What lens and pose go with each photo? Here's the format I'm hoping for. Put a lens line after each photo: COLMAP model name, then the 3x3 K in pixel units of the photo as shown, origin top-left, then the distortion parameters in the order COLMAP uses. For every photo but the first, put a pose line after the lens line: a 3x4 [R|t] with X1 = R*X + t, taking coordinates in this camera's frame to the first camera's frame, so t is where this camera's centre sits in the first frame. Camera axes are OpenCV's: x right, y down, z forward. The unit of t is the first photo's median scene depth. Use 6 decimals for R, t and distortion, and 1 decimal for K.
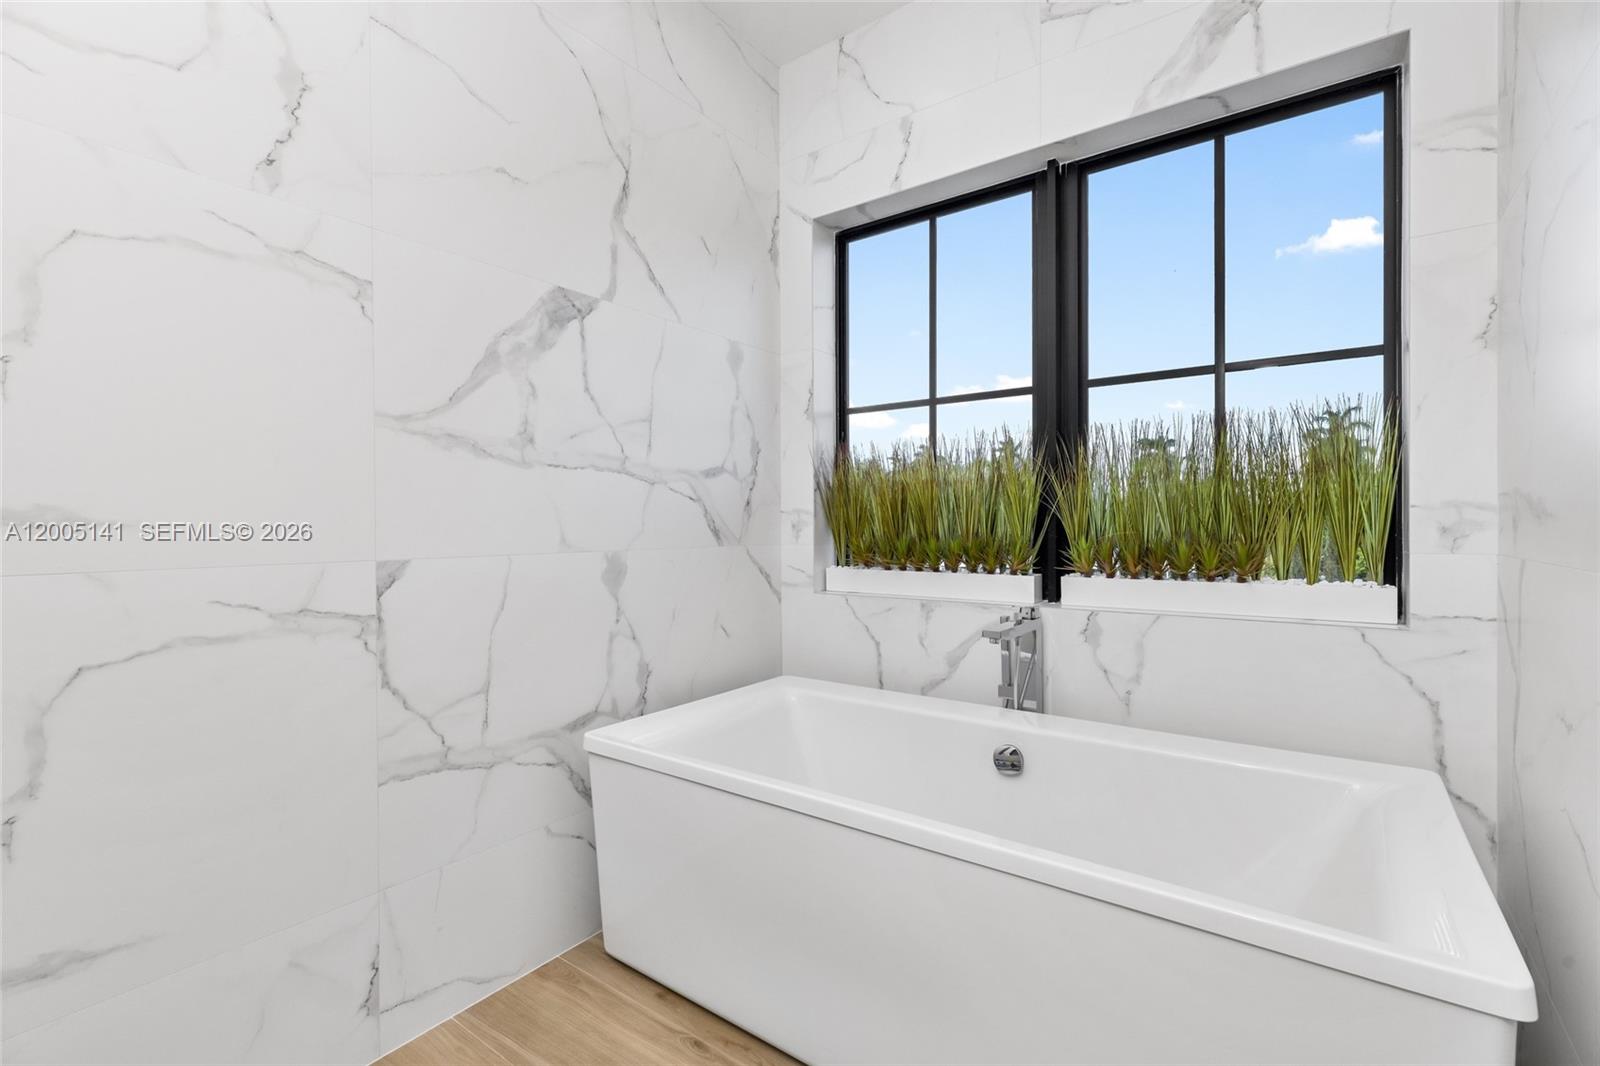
lens RADIAL K [[698.9, 0, 804.2], [0, 698.9, 527.1], [0, 0, 1]] dist [0.003639, 0.000445]
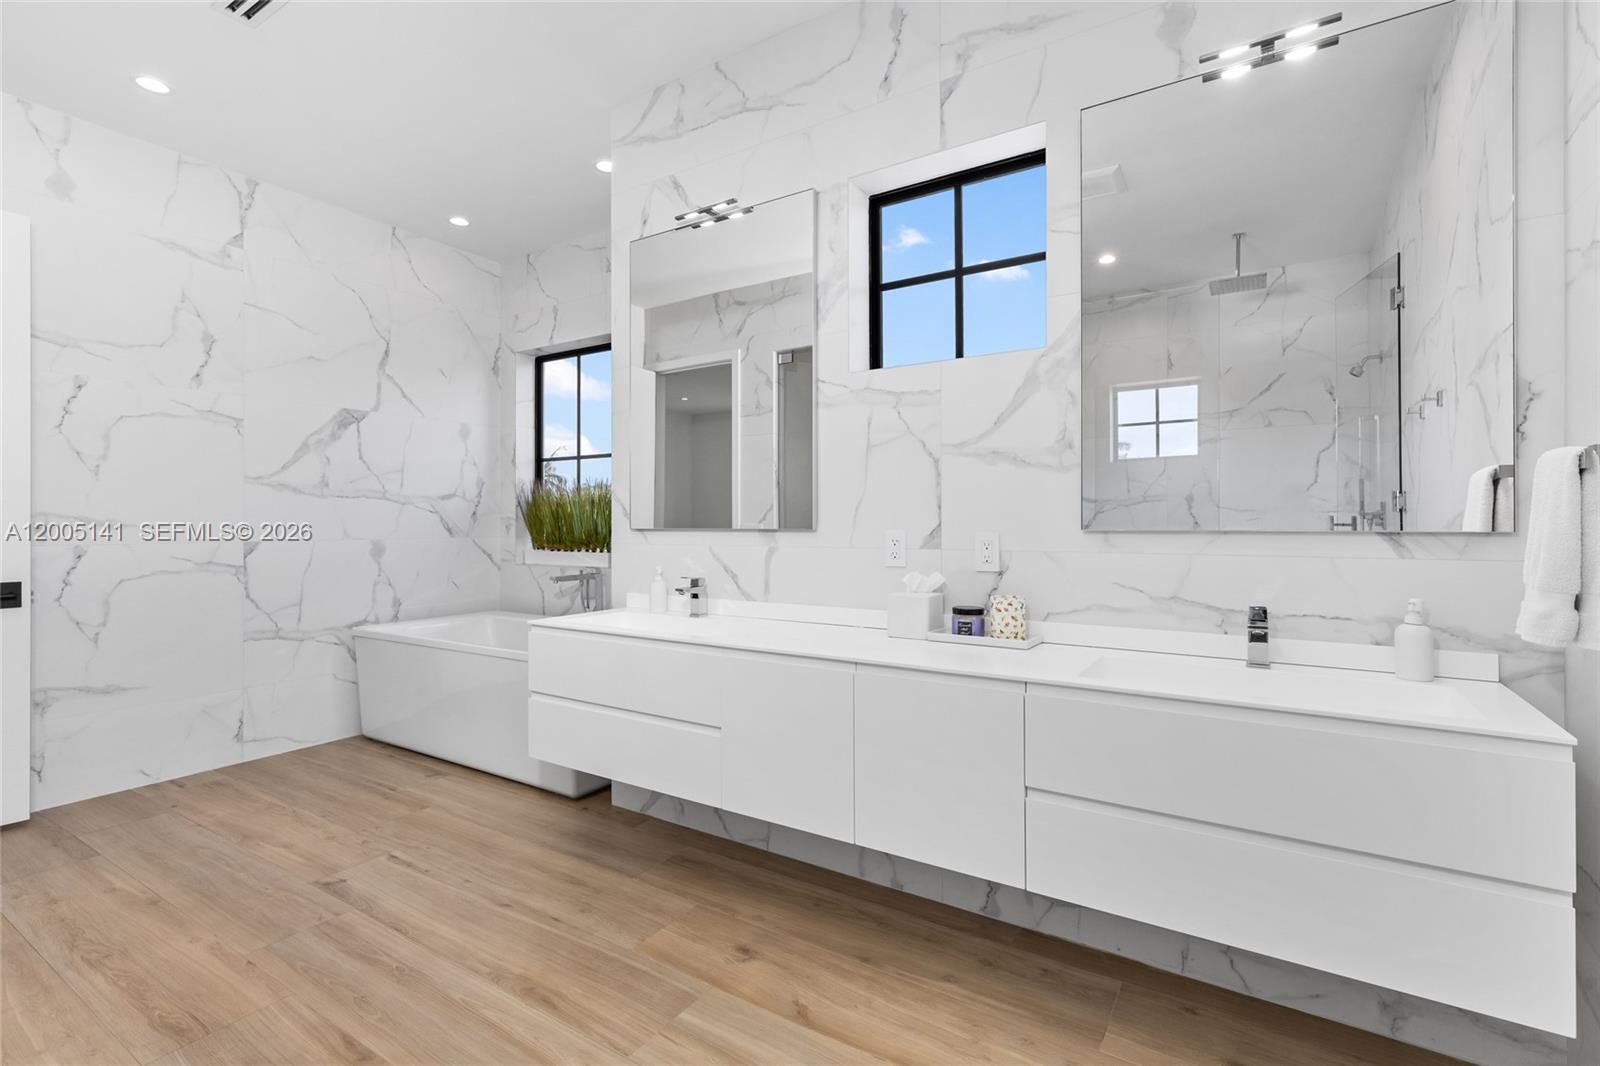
lens RADIAL K [[728.6, 0, 807.5], [0, 728.6, 516.9], [0, 0, 1]] dist [0.004053, -0.000535]
pose [[0.997617, 0.002702, 0.068949, 0.767010], [-0.001880, 0.999926, -0.011984, -0.005901], [-0.068976, 0.011826, 0.997548, -1.088852]]
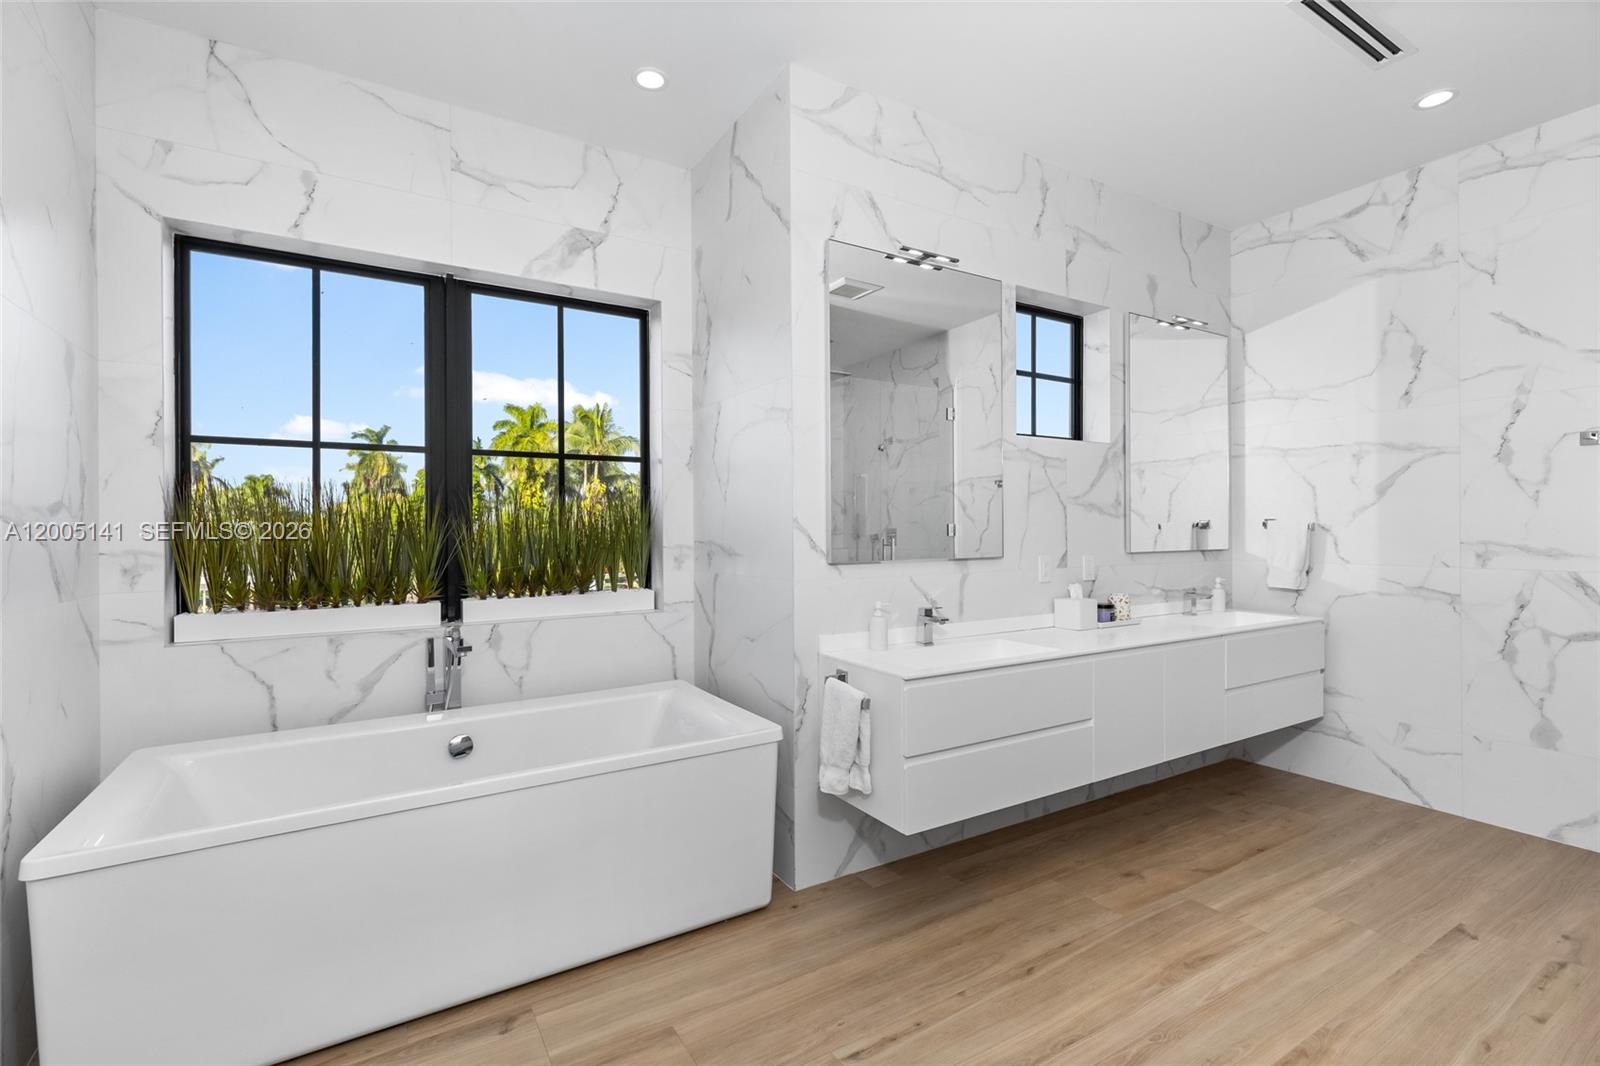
lens RADIAL K [[698.9, 0, 810.3], [0, 698.9, 528.2], [0, 0, 1]] dist [0.003639, 0.000445]
pose [[0.387790, 0.005893, 0.921729, -0.590445], [0.007718, 0.999924, -0.009640, -0.047342], [-0.921715, 0.010853, 0.387715, -0.095451]]
